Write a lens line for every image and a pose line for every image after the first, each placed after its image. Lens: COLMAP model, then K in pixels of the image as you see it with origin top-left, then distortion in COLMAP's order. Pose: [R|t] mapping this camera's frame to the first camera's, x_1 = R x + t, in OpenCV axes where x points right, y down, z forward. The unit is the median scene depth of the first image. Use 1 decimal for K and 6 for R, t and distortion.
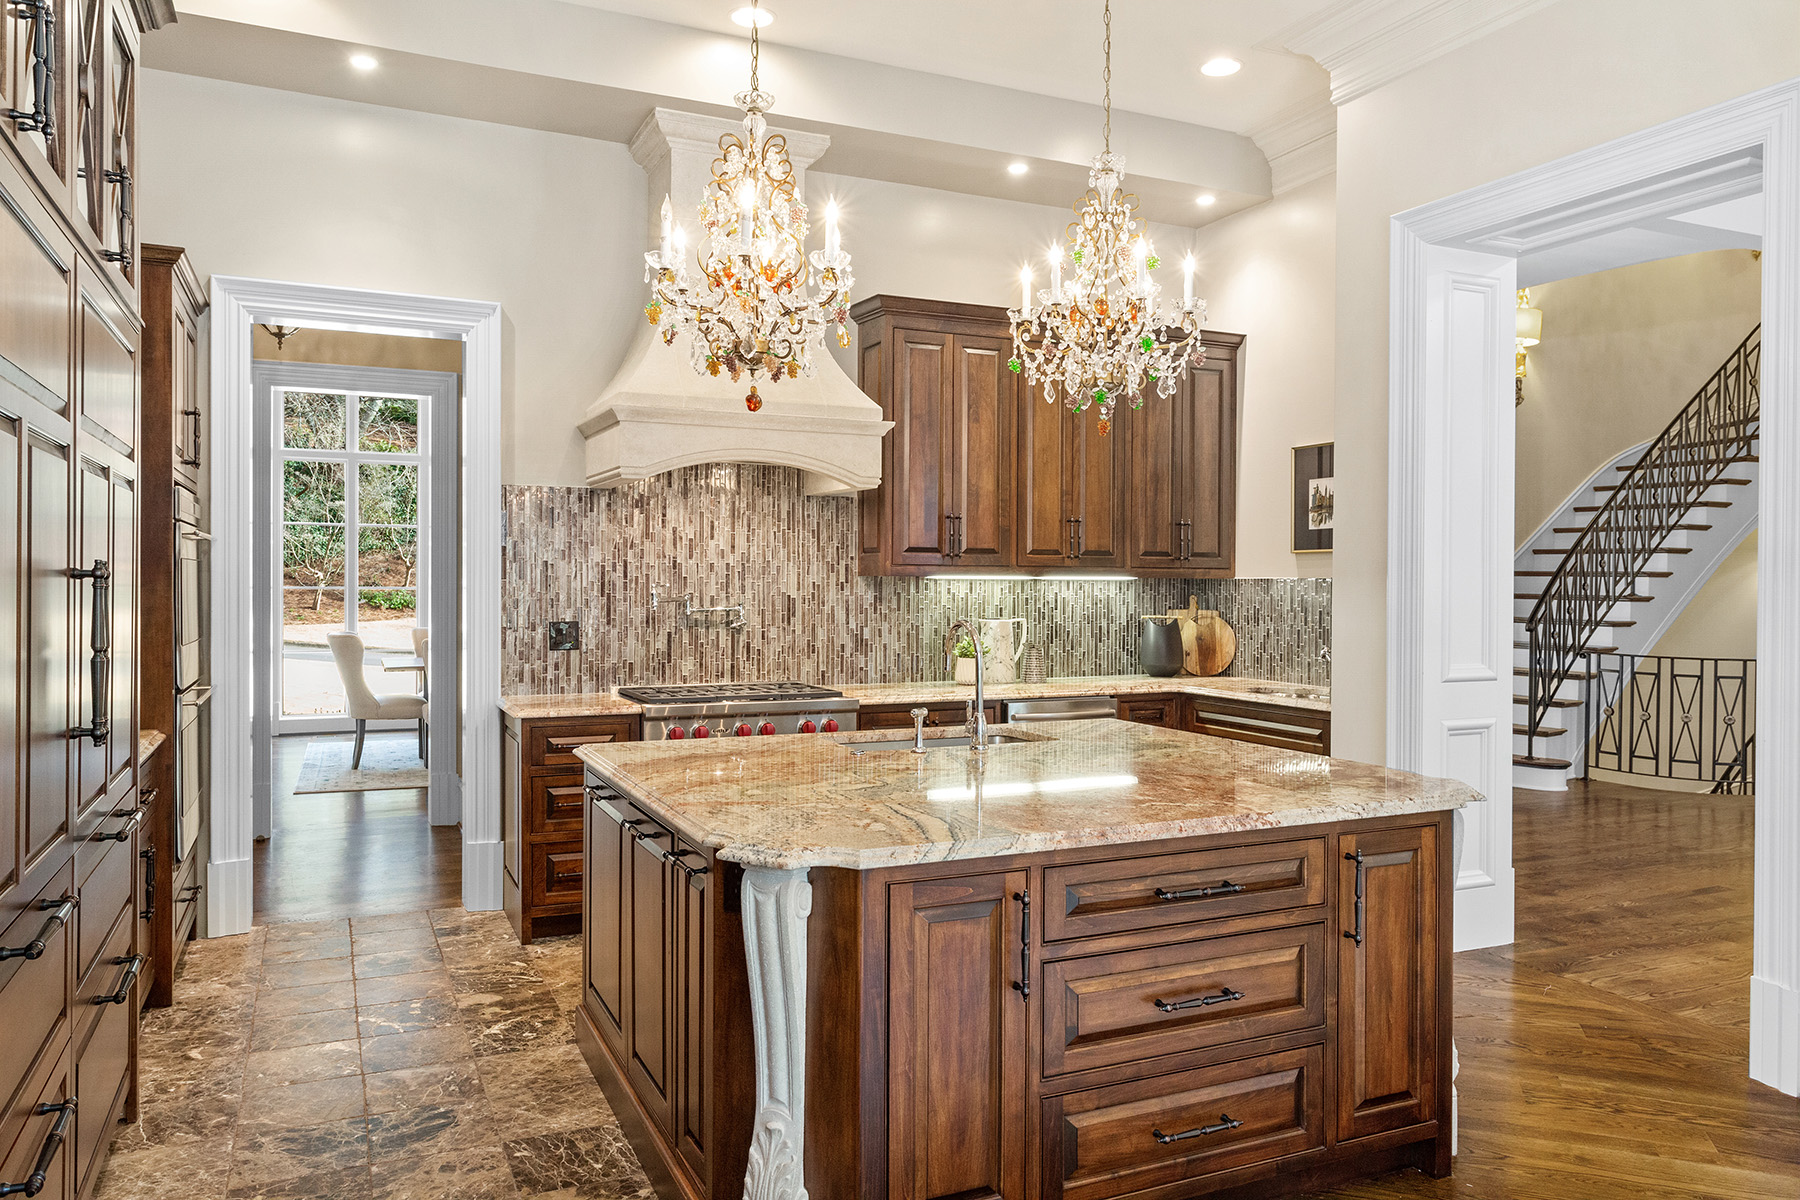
lens RADIAL K [[1262.4, 0, 903.8], [0, 1262.4, 593.3], [0, 0, 1]] dist [-0.000331, 0.000800]
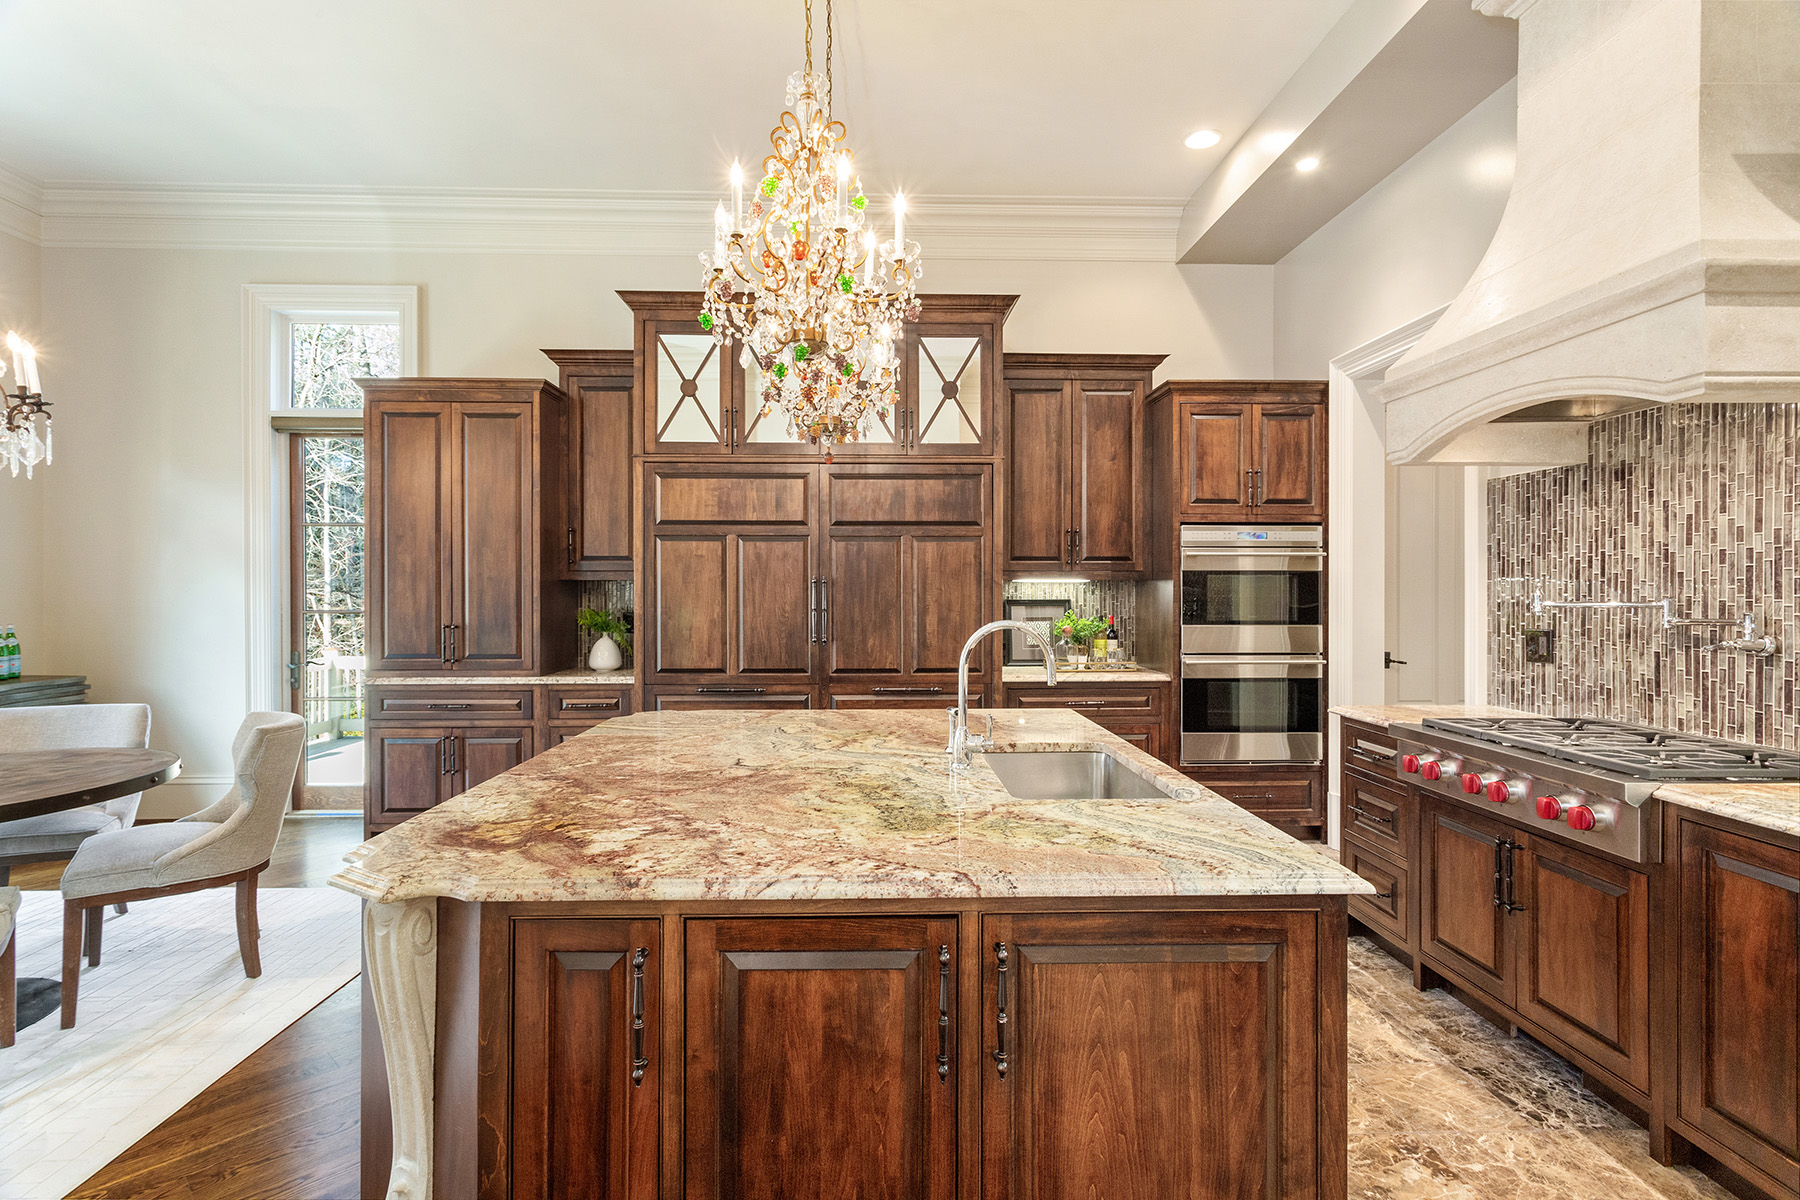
lens RADIAL K [[840.3, 0, 894.1], [0, 840.3, 594.2], [0, 0, 1]] dist [-0.002234, -0.000215]
pose [[-0.394144, 0.000146, -0.919049, 0.418235], [-0.011396, 0.999922, 0.005046, 0.001169], [0.918978, 0.012462, -0.394112, 0.819750]]
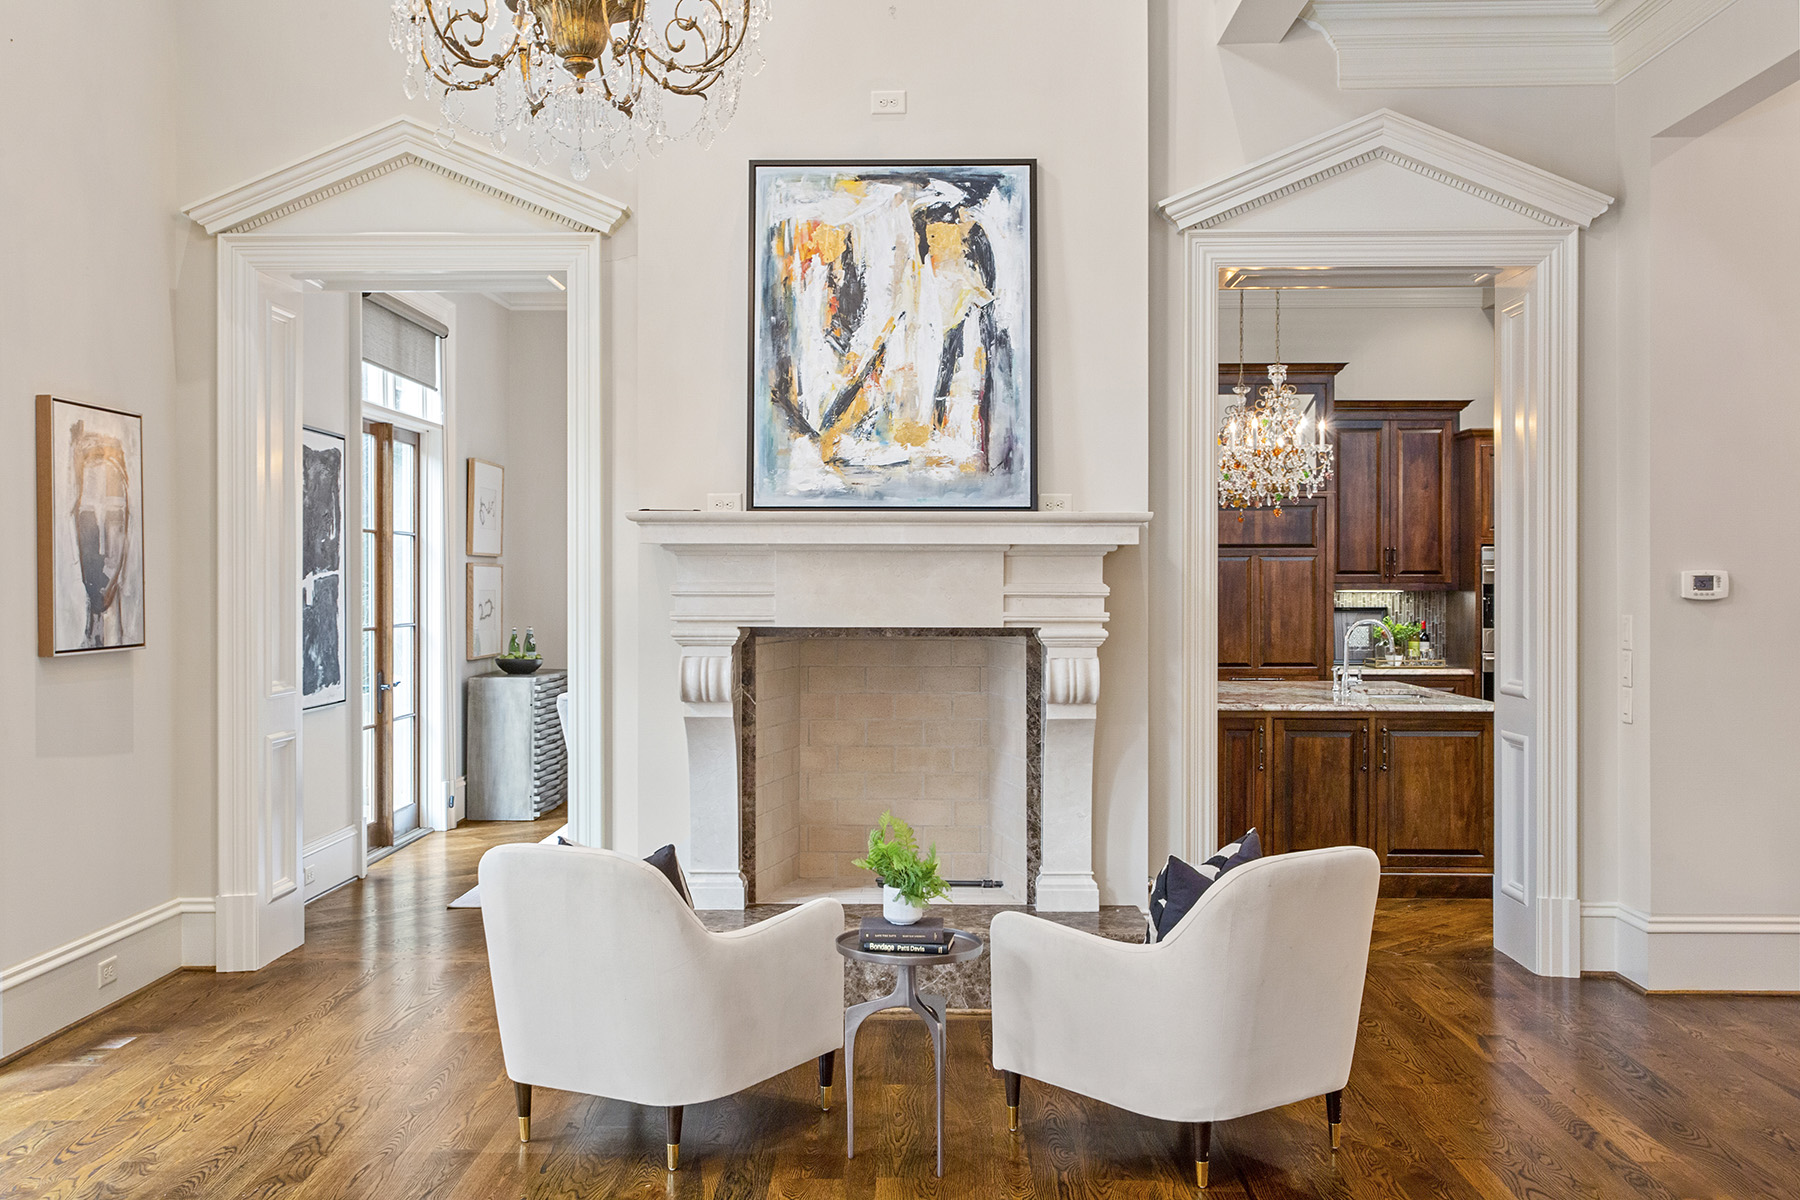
lens RADIAL K [[1695.9, 0, 900.0], [0, 1695.9, 600.0], [0, 0, 1]] dist [0.012619, 0.002758]
pose [[-0.438111, 0.004768, -0.898908, 1.656474], [-0.010488, 0.999891, 0.010415, -0.015111], [0.898860, 0.013991, -0.438013, 1.014048]]
